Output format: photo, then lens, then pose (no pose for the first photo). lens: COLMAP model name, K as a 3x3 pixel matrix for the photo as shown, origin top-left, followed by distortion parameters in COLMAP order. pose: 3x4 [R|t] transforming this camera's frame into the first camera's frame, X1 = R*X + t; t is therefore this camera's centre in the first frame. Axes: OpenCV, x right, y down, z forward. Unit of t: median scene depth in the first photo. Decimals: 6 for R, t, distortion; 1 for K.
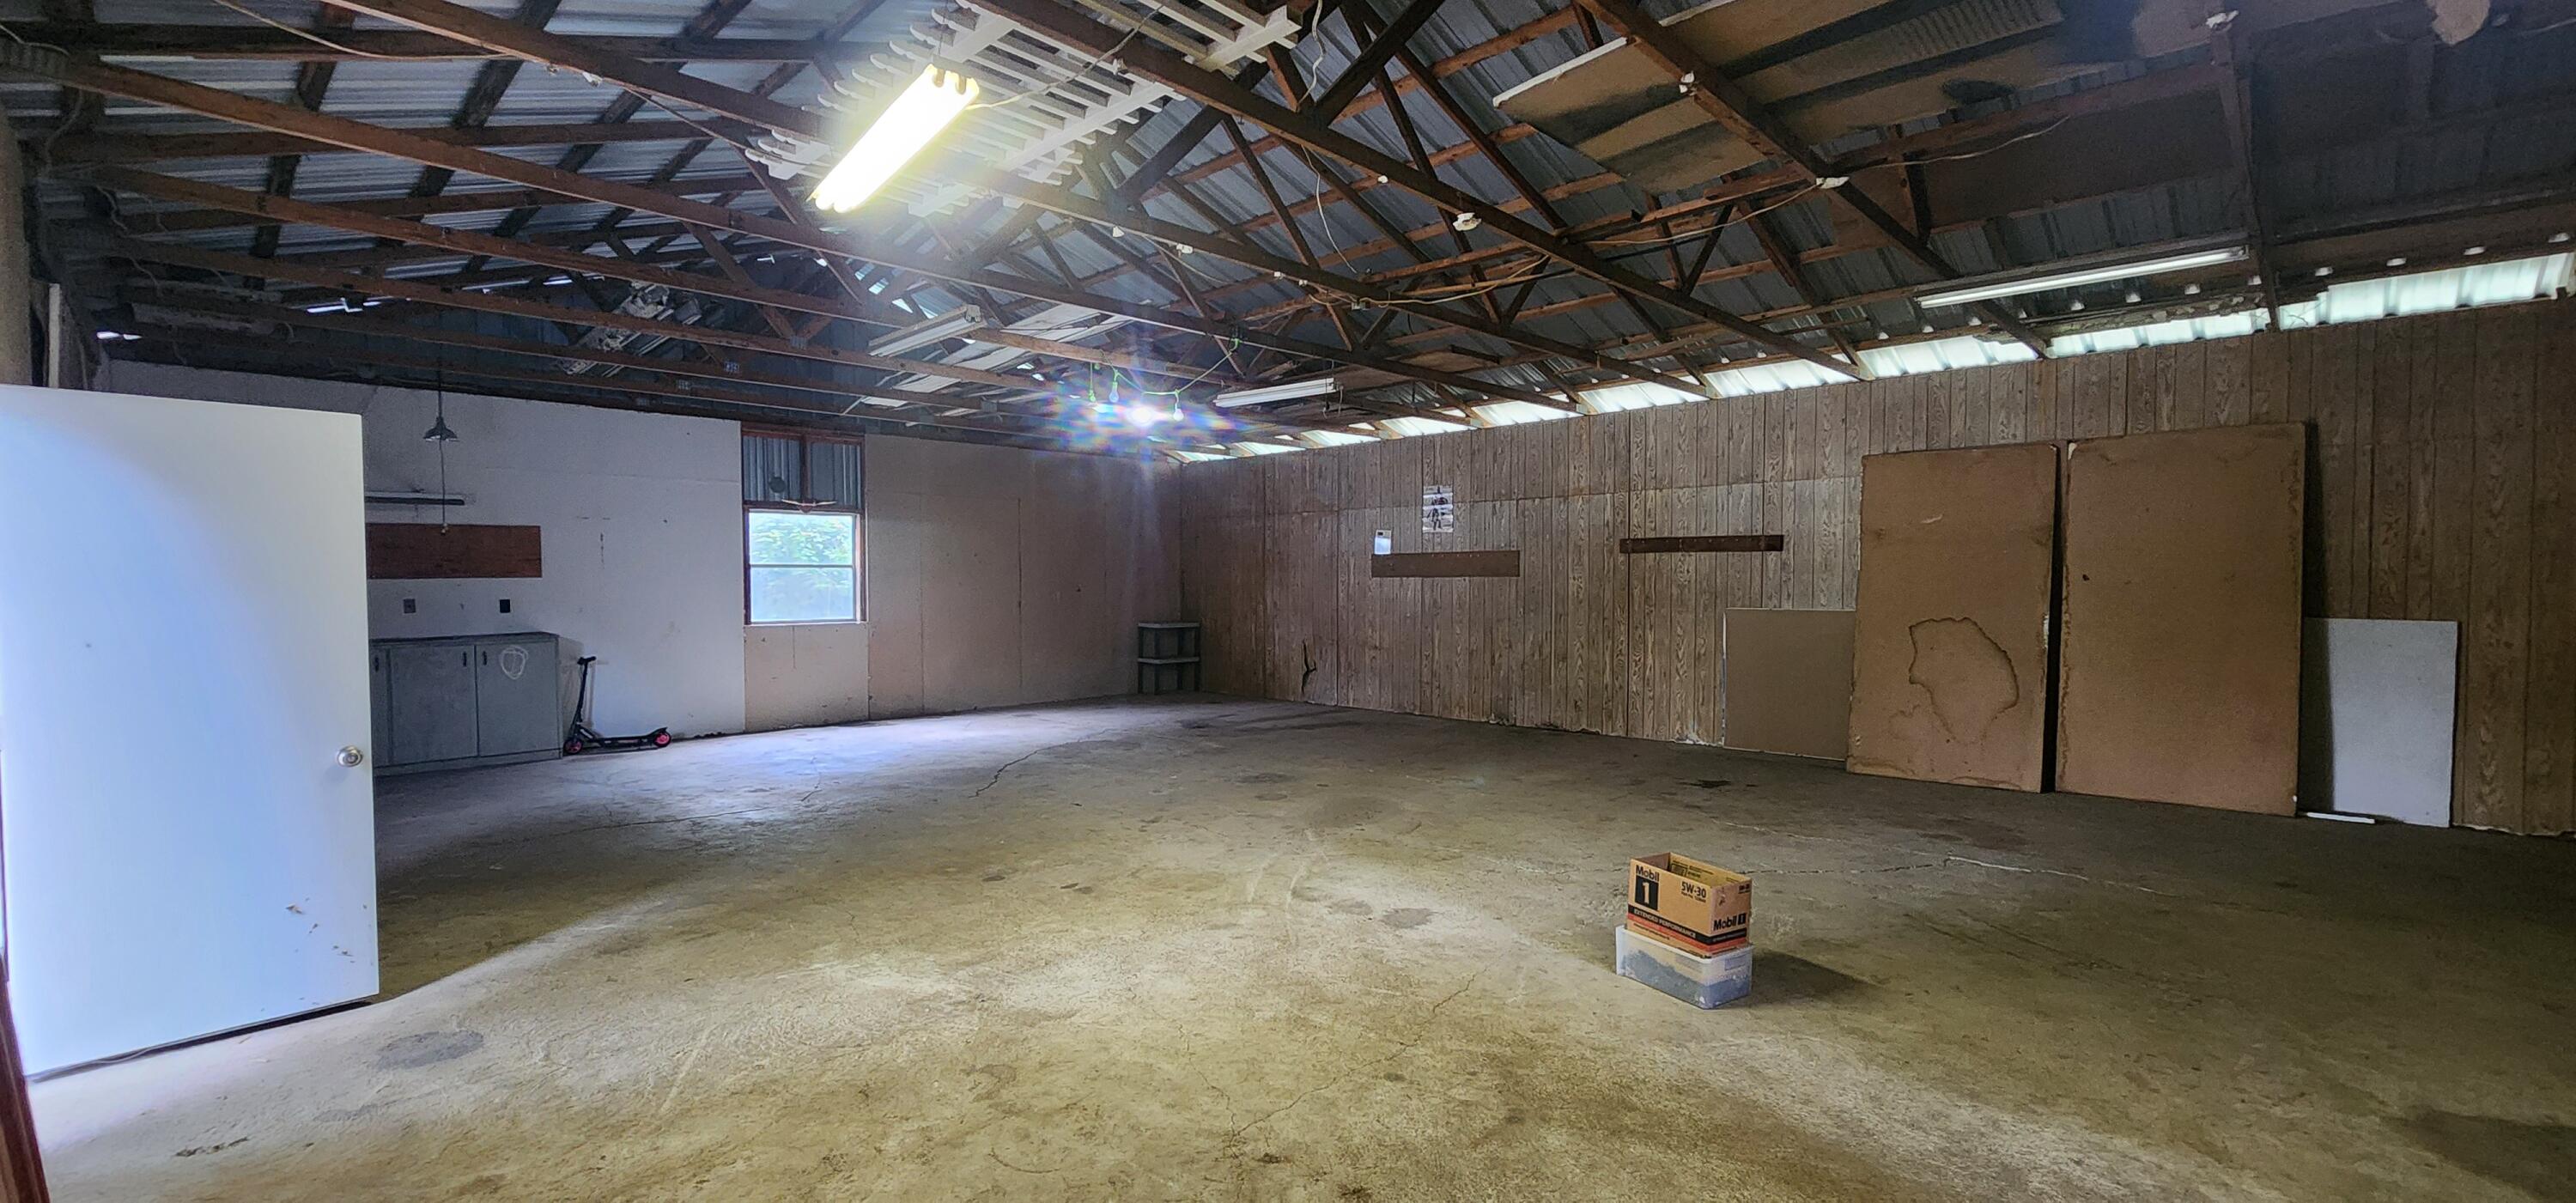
lens RADIAL K [[1051.1, 0, 1308.8], [0, 1051.1, 605.5], [0, 0, 1]] dist [0.000259, -0.000017]
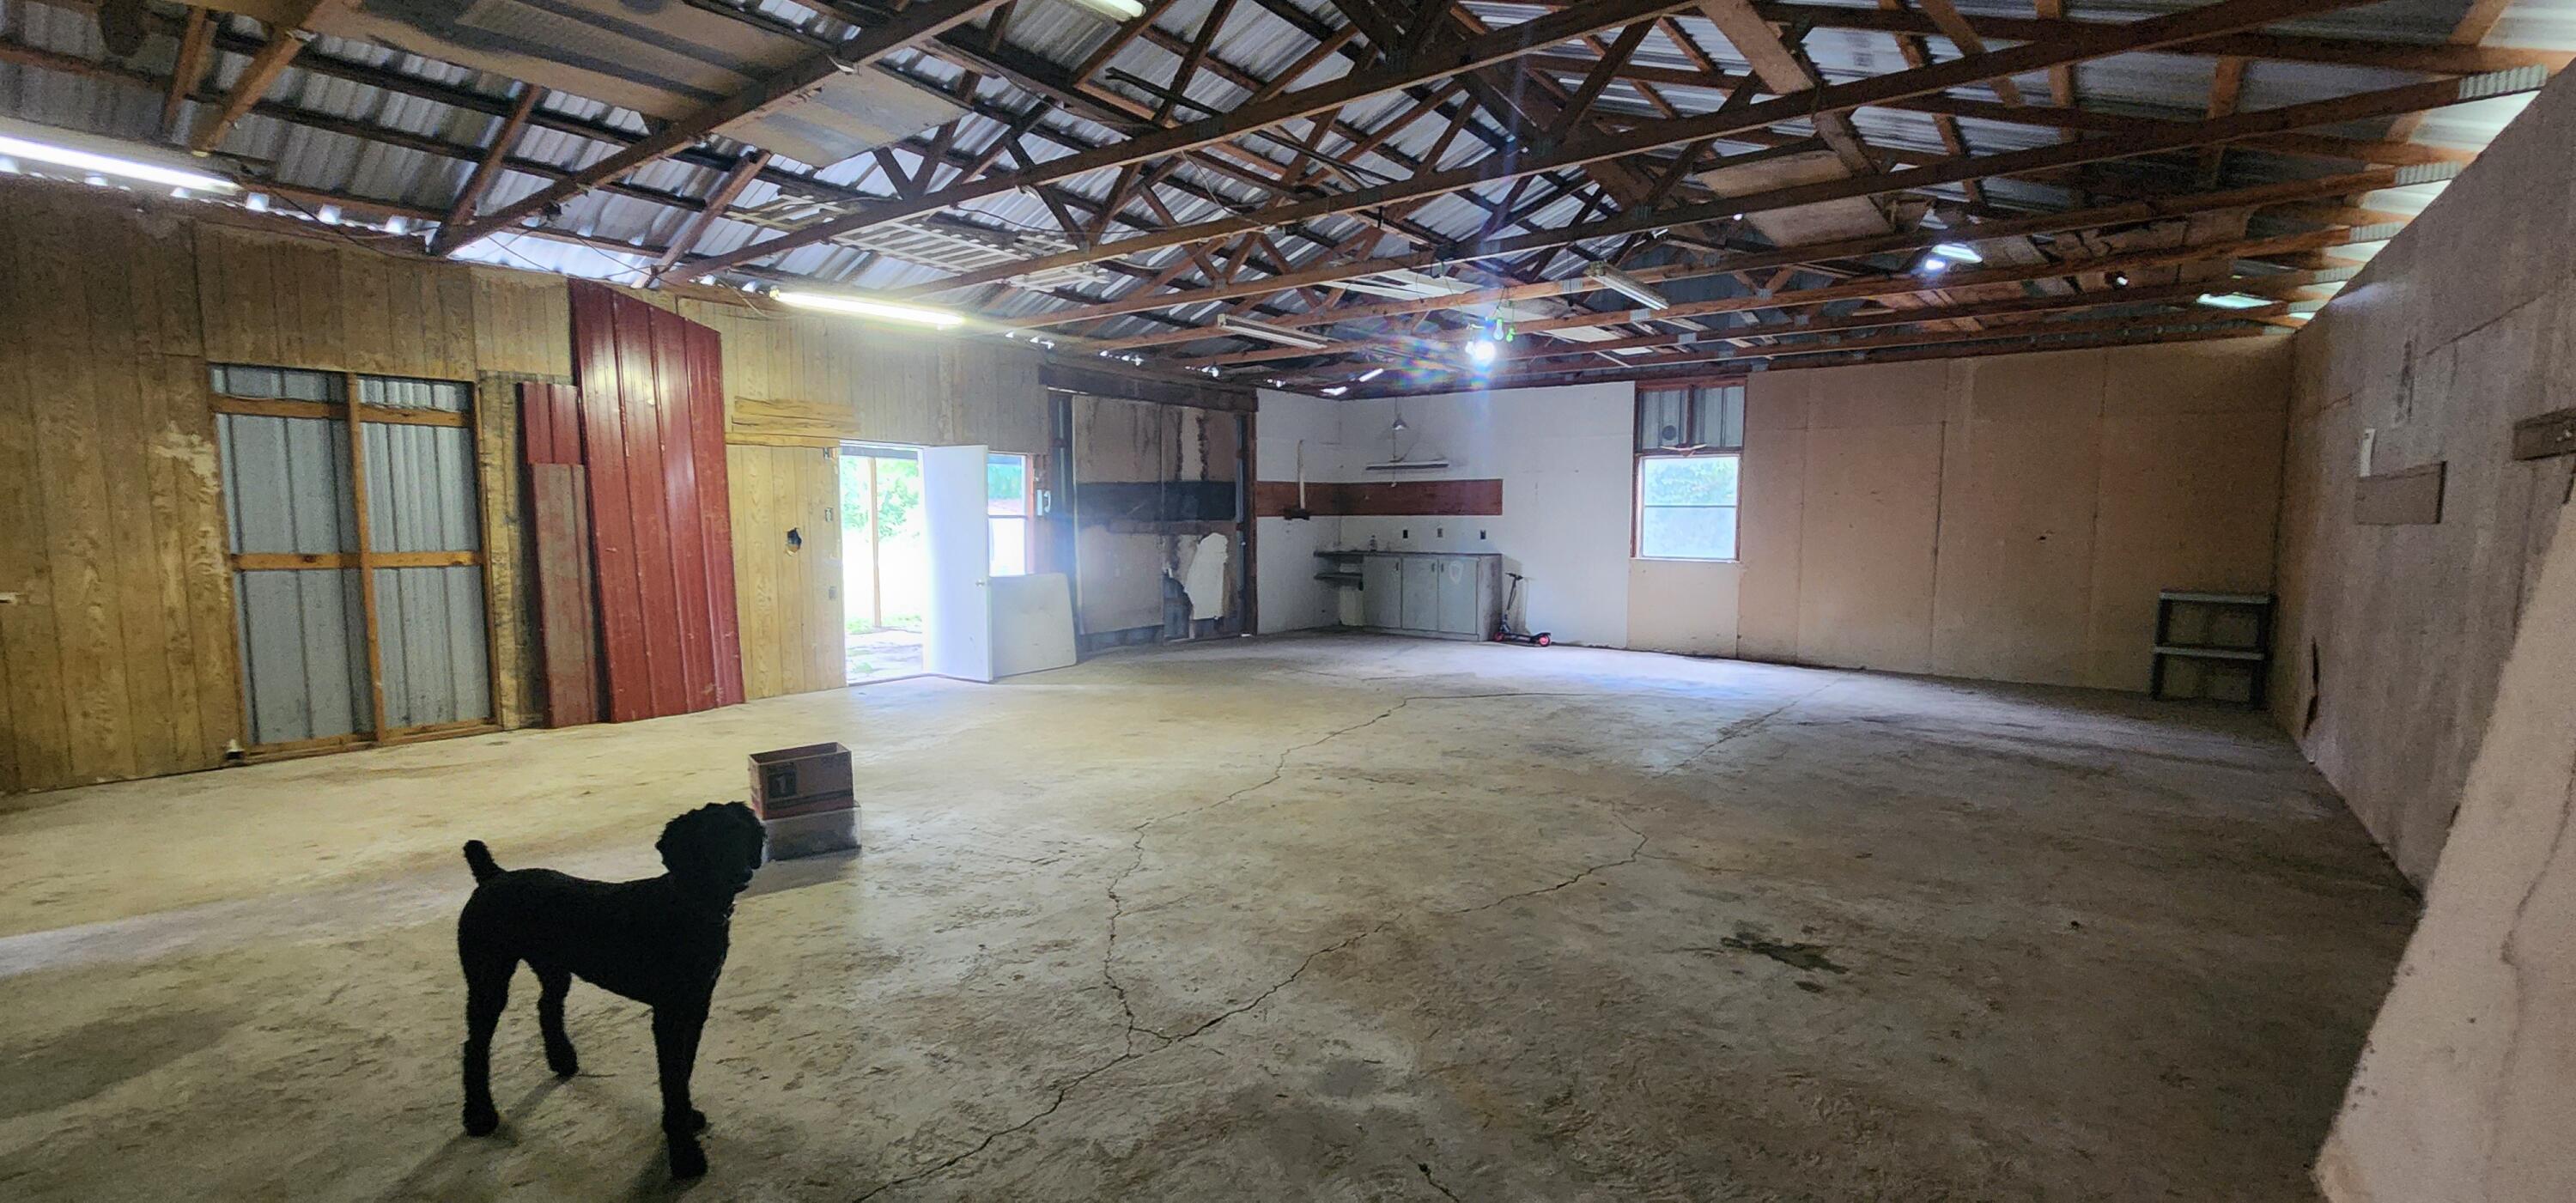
lens RADIAL K [[1051.1, 0, 1308.8], [0, 1051.1, 605.5], [0, 0, 1]] dist [0.000259, -0.000017]
pose [[0.093963, 0.086674, -0.991796, 0.583014], [-0.032738, 0.995933, 0.083934, -0.014758], [0.995037, 0.024583, 0.096419, 0.530193]]
